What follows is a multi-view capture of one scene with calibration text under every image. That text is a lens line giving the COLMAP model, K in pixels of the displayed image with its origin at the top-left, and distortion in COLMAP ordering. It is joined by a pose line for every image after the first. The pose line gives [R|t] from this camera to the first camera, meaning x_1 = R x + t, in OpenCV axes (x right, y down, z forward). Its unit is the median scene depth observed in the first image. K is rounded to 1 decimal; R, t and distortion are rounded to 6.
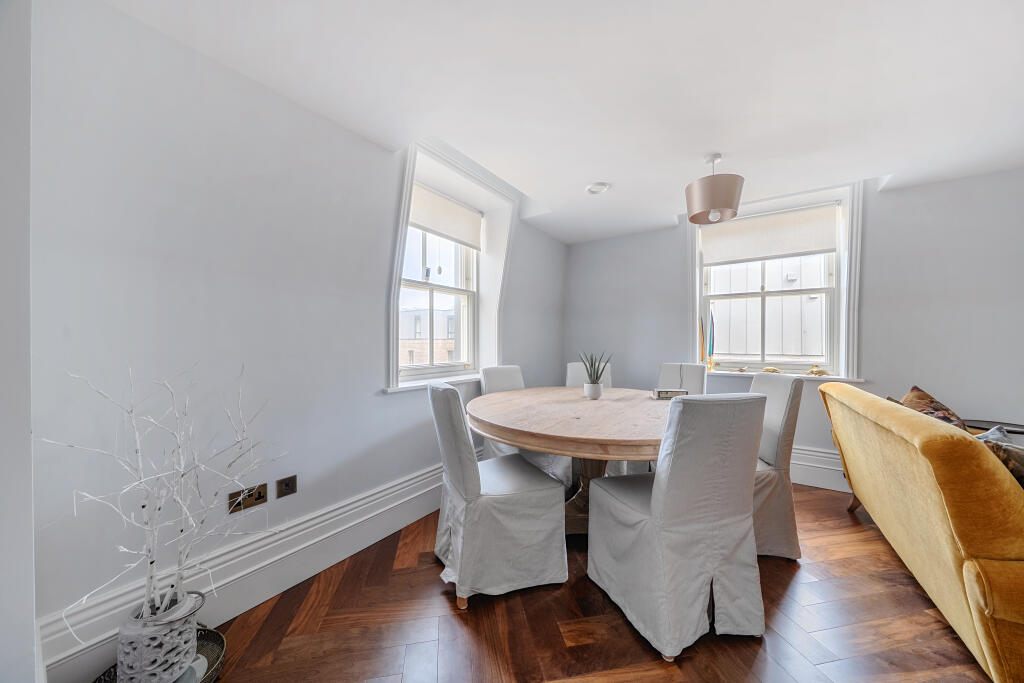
lens RADIAL K [[347.7, 0, 510.4], [0, 347.7, 342.7], [0, 0, 1]] dist [-0.002175, 0.000036]
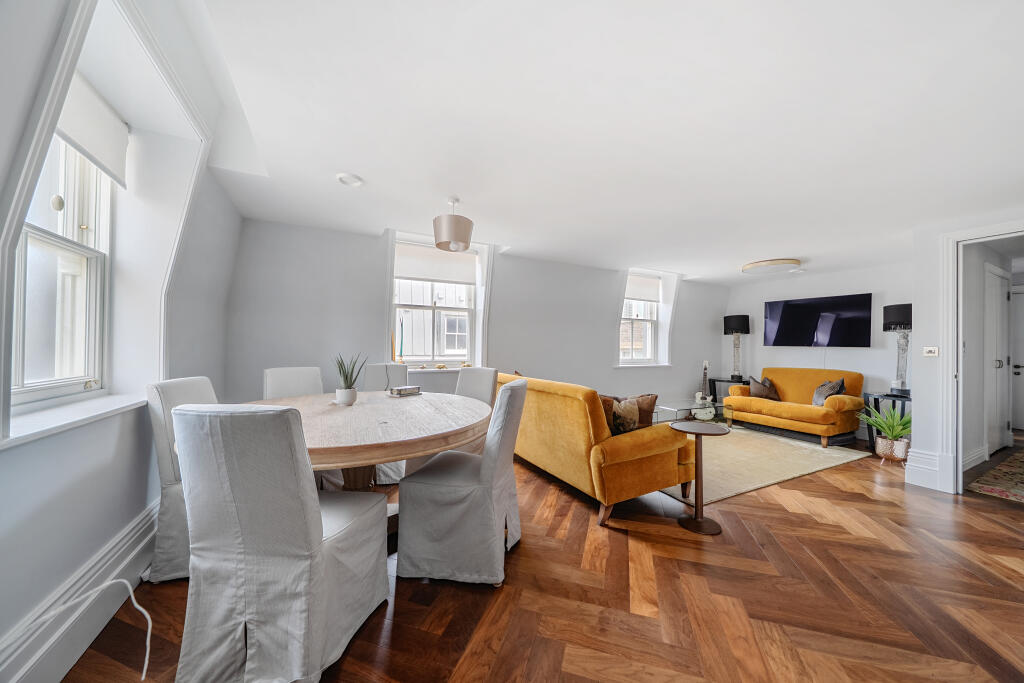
lens RADIAL K [[347.7, 0, 510.4], [0, 347.7, 342.7], [0, 0, 1]] dist [-0.002175, 0.000036]
pose [[0.480347, 0.012792, 0.876985, -0.369194], [-0.007871, 0.999916, -0.010274, 0.000960], [-0.877043, -0.001968, 0.480408, 0.173421]]
